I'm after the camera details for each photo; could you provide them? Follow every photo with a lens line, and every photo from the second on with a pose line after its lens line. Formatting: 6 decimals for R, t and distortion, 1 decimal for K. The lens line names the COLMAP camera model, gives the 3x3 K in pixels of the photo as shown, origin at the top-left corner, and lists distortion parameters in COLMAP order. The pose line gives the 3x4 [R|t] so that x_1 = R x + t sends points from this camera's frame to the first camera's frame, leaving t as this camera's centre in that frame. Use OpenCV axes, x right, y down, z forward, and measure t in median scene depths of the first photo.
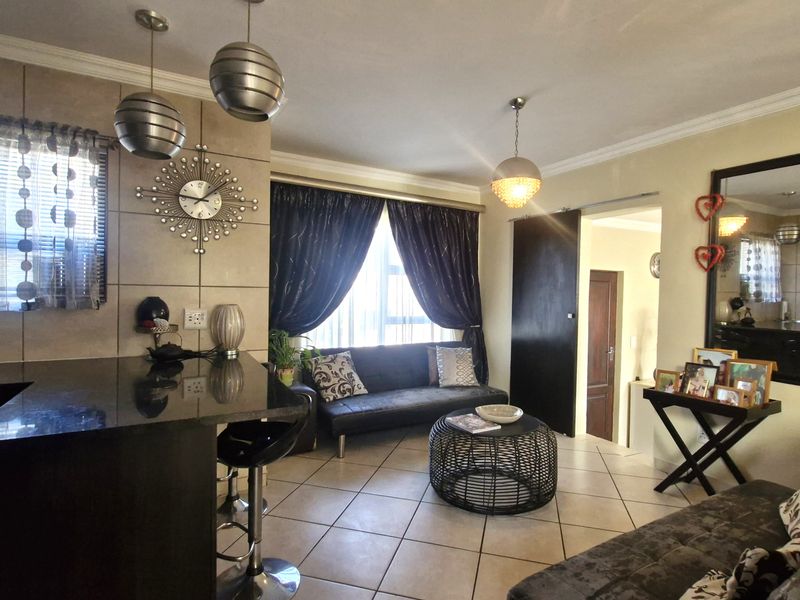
lens RADIAL K [[420.8, 0, 397.1], [0, 420.8, 300.3], [0, 0, 1]] dist [0.003880, 0.000268]
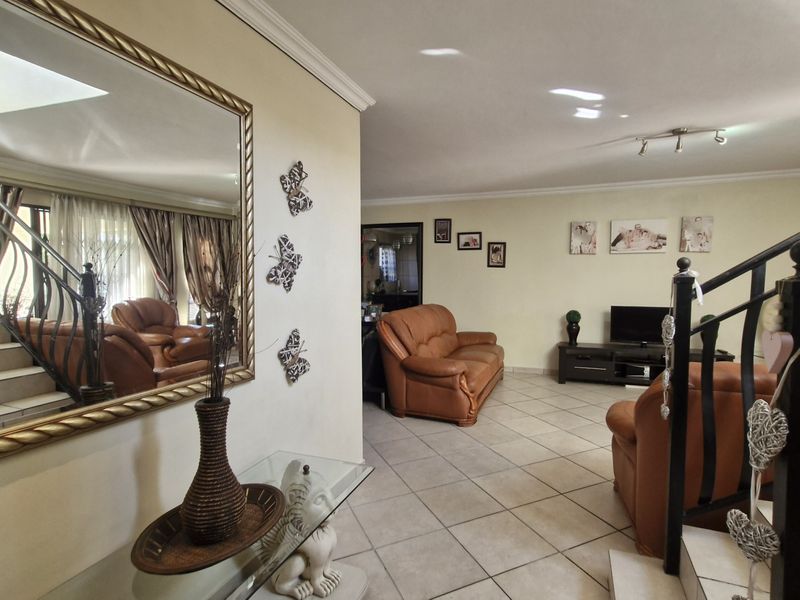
lens RADIAL K [[420.8, 0, 402.8], [0, 420.8, 298.4], [0, 0, 1]] dist [0.003880, 0.000268]
pose [[0.757567, -0.049490, 0.650878, -0.736331], [0.024702, 0.998581, 0.047177, -0.012865], [-0.652290, -0.019662, 0.757715, -1.097368]]
